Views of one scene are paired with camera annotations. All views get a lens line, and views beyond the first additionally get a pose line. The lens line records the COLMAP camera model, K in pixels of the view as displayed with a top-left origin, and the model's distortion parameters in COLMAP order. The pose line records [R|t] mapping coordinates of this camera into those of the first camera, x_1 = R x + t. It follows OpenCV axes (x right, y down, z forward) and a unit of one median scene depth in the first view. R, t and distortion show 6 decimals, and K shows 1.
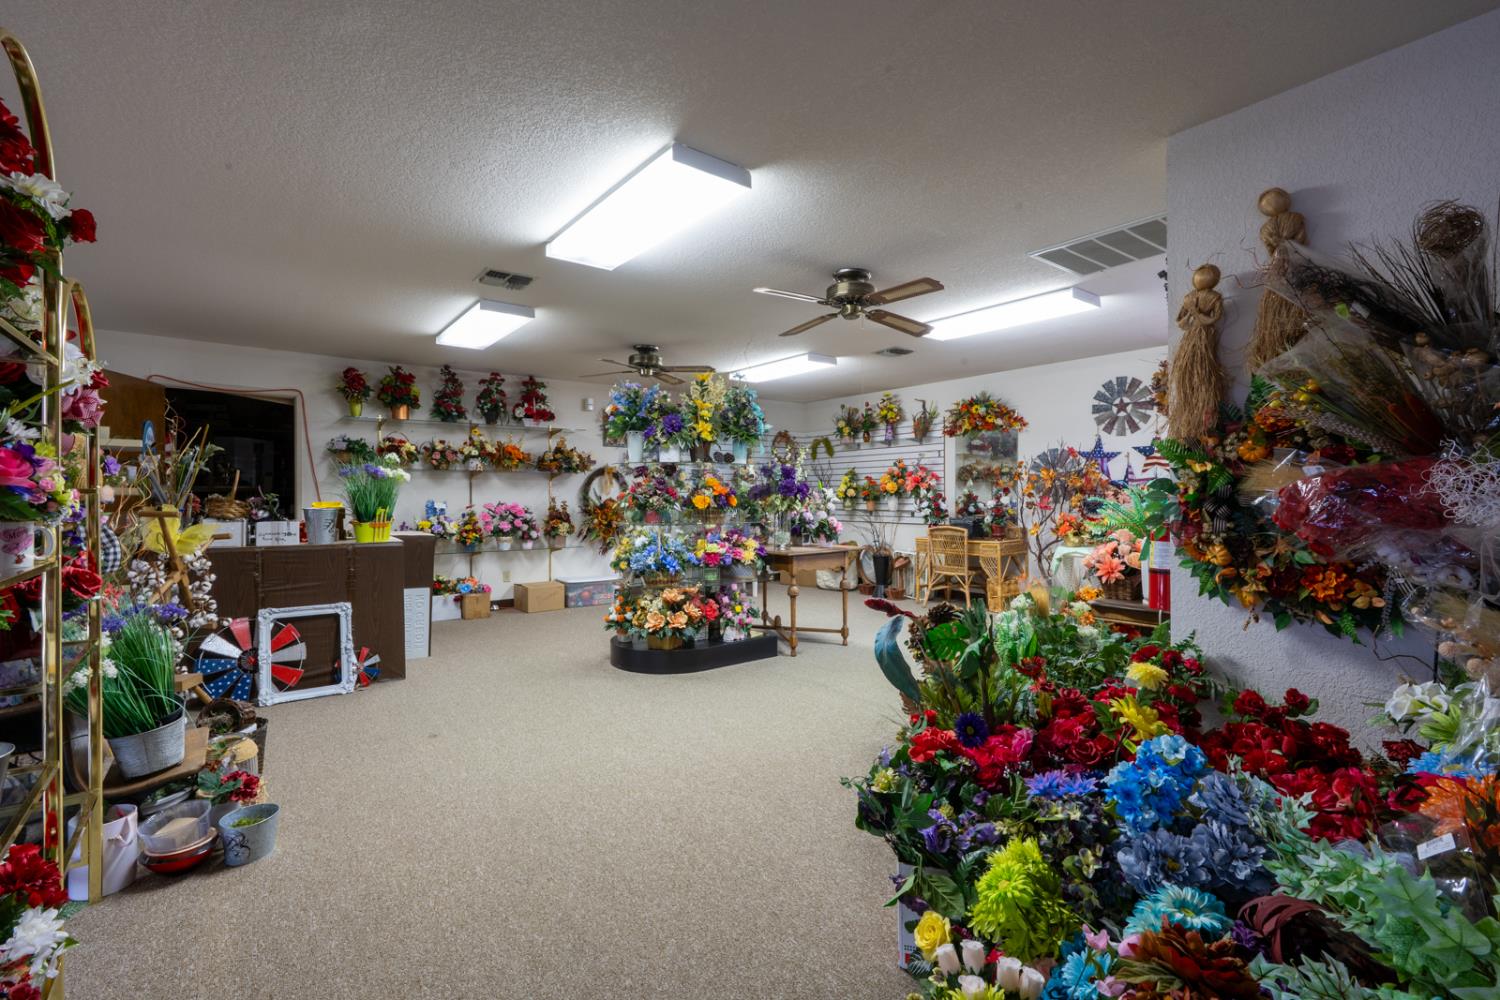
lens RADIAL K [[679.4, 0, 757.7], [0, 679.4, 496.7], [0, 0, 1]] dist [-0.008527, 0.003499]
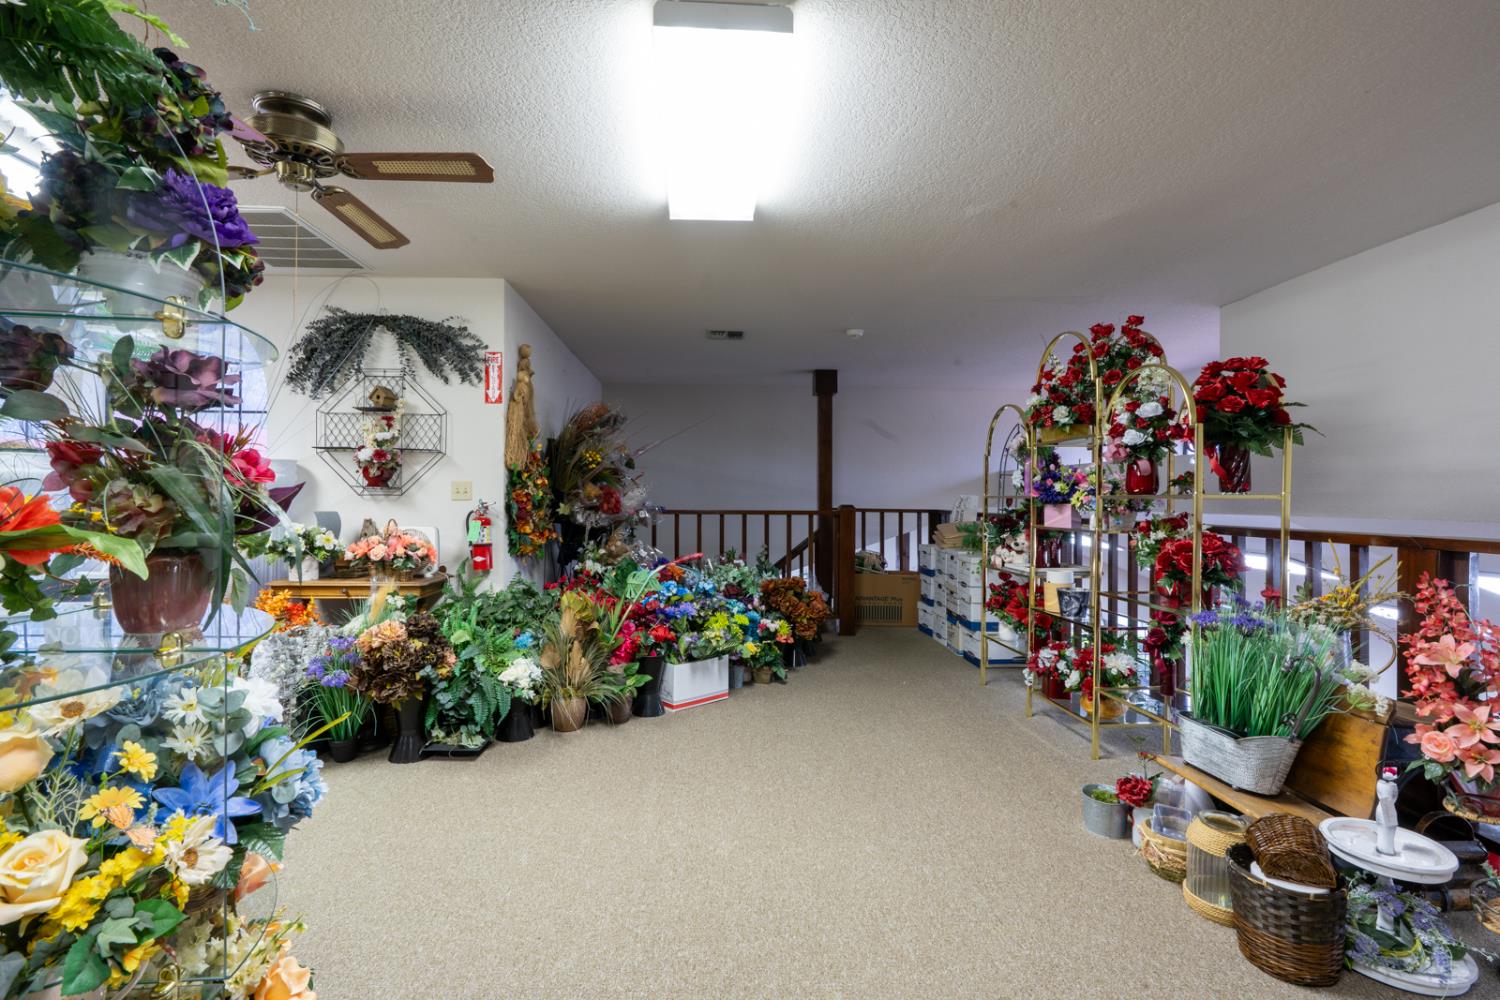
lens RADIAL K [[679.4, 0, 744.0], [0, 679.4, 494.0], [0, 0, 1]] dist [-0.008527, 0.003499]
pose [[-0.830811, -0.000611, 0.556554, -0.263140], [-0.002763, 0.999992, -0.003027, -0.001241], [-0.556548, -0.004052, -0.830806, 0.671361]]
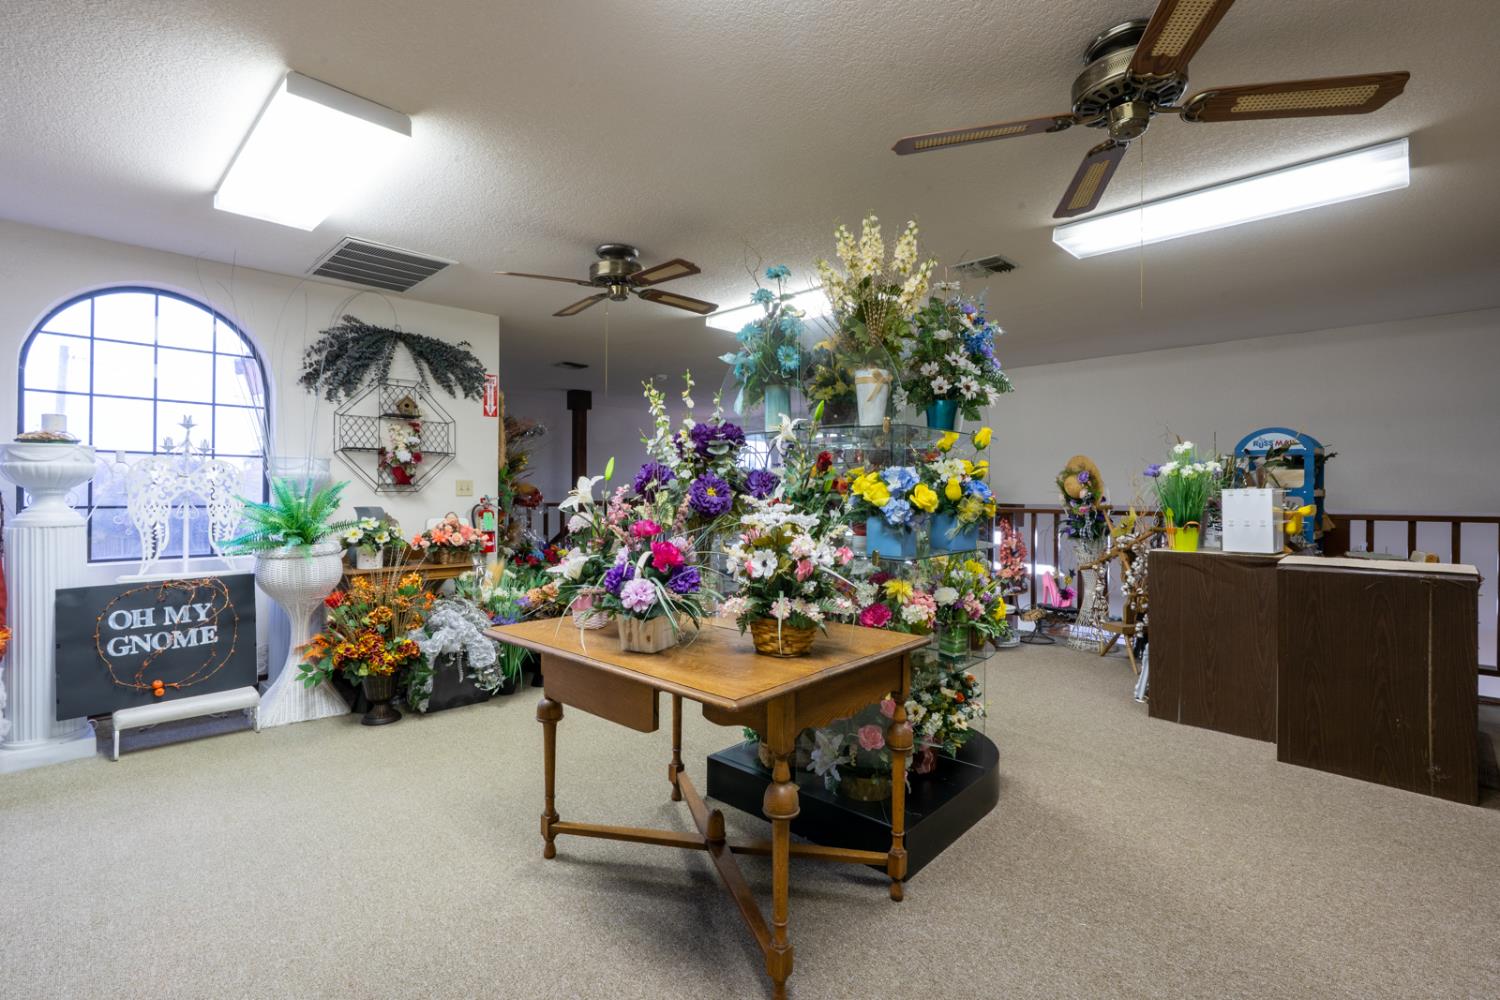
lens RADIAL K [[679.4, 0, 743.5], [0, 679.4, 507.1], [0, 0, 1]] dist [-0.008527, 0.003499]
pose [[-0.987164, 0.000336, -0.159709, 0.059636], [-0.004160, 0.999604, 0.027819, -0.005452], [0.159655, 0.028126, -0.986772, 1.025453]]
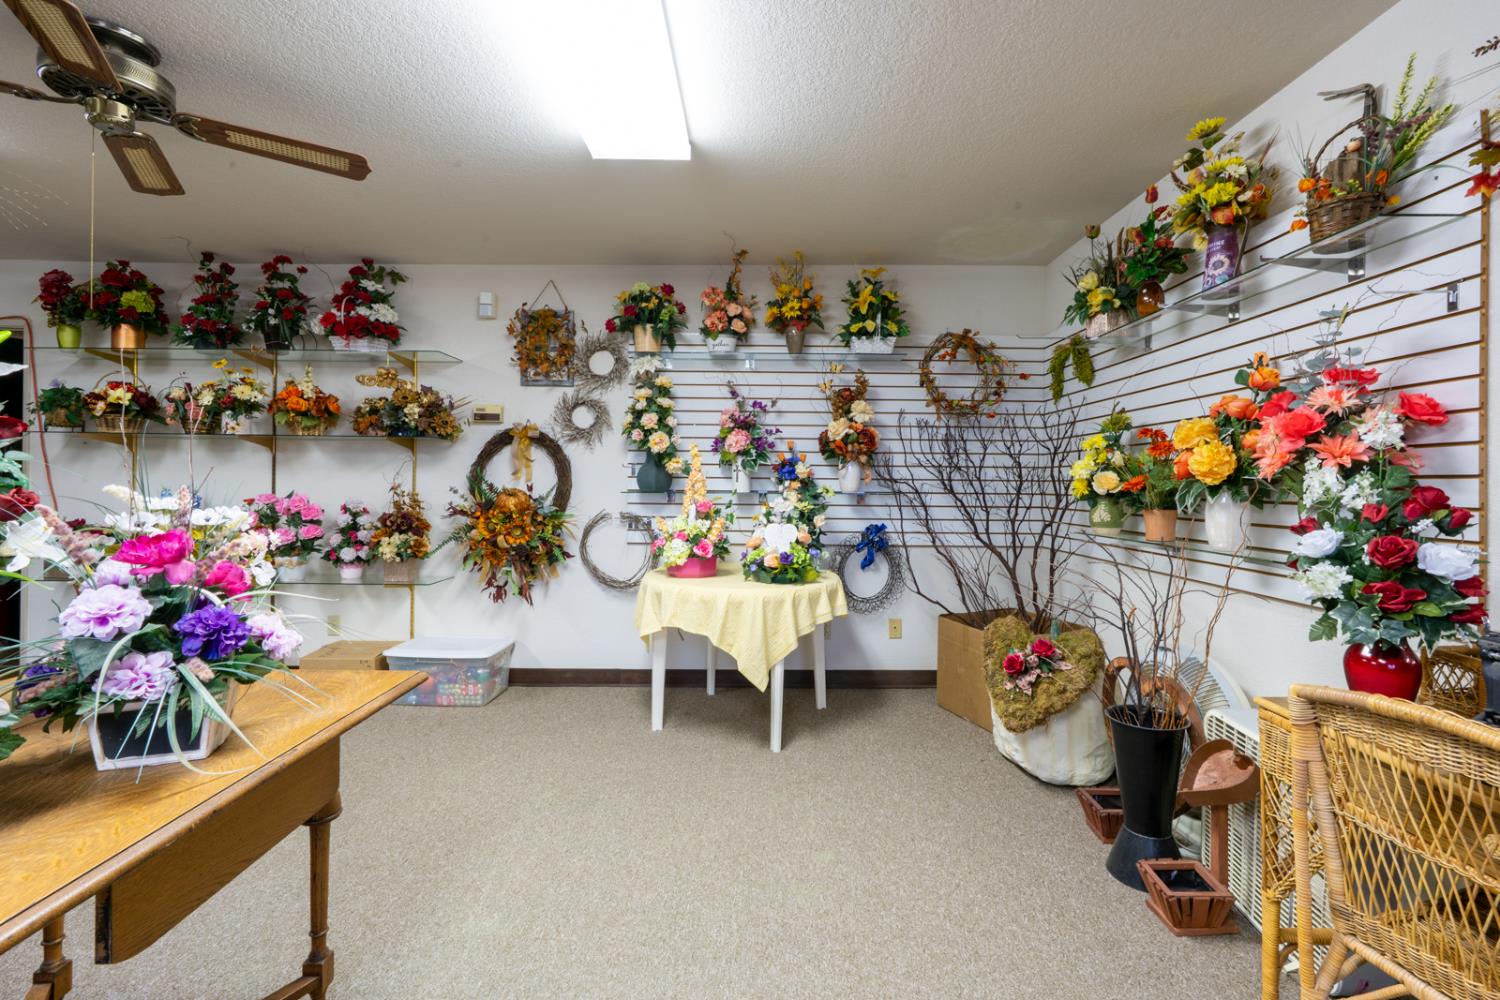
lens RADIAL K [[679.4, 0, 761.2], [0, 679.4, 485.8], [0, 0, 1]] dist [-0.008527, 0.003499]
pose [[0.797709, 0.012513, -0.602913, 0.233934], [-0.013218, 0.999907, 0.003263, -0.003866], [0.602898, 0.005367, 0.797800, 0.738489]]
